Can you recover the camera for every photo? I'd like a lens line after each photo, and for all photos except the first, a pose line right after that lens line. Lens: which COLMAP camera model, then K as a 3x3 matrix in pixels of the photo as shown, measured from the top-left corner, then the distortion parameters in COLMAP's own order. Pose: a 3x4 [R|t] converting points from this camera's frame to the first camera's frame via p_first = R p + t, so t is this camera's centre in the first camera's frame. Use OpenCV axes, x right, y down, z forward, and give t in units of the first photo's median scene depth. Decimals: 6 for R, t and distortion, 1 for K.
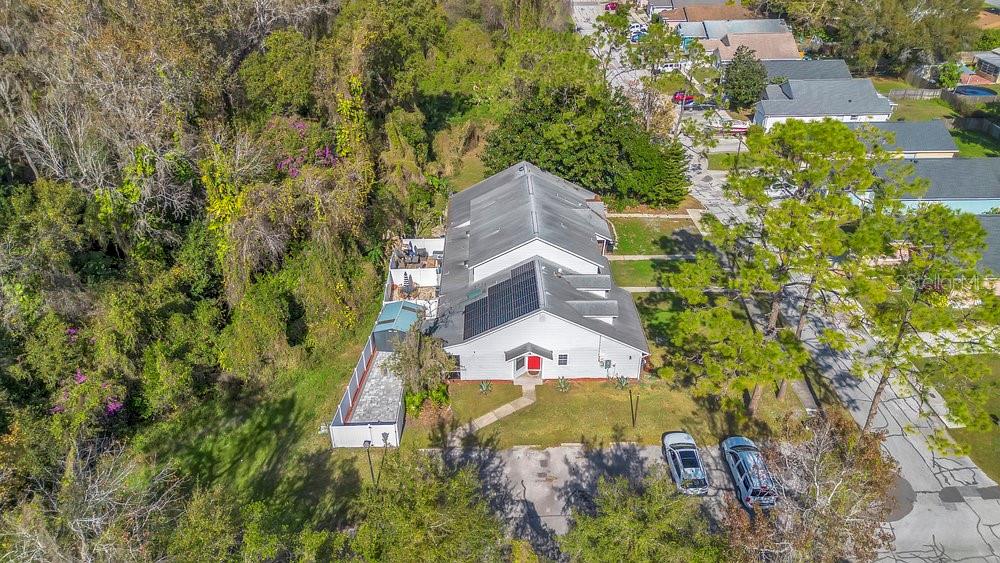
lens RADIAL K [[699.5, 0, 500.0], [0, 699.5, 281.5], [0, 0, 1]] dist [0.031822, -0.051854]
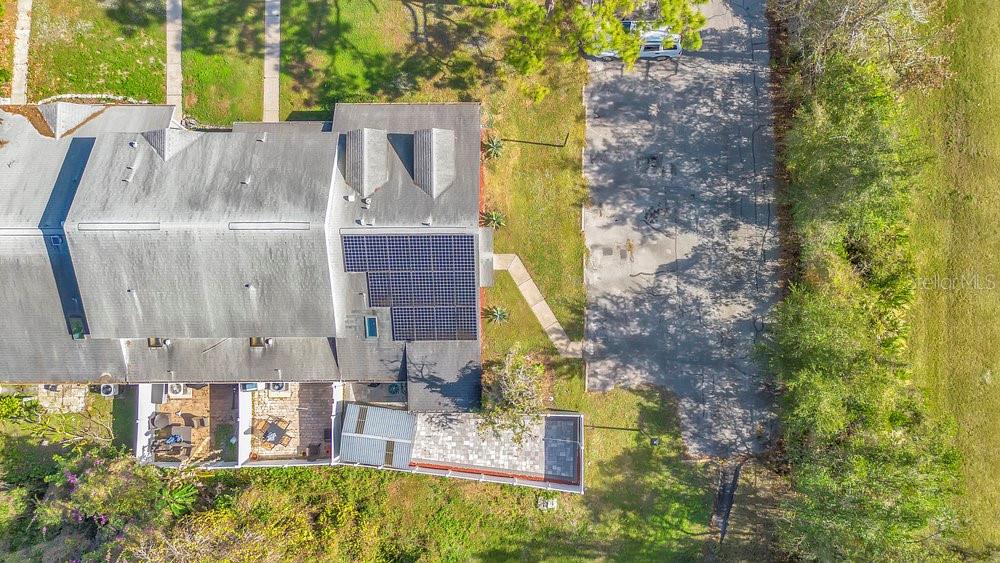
lens RADIAL K [[699.5, 0, 500.0], [0, 699.5, 281.5], [0, 0, 1]] dist [0.031822, -0.051854]
pose [[0.017367, -0.997214, 0.072545, -0.042924], [0.529872, 0.070709, 0.845125, -0.541088], [-0.847900, 0.023763, 0.529623, 0.574630]]
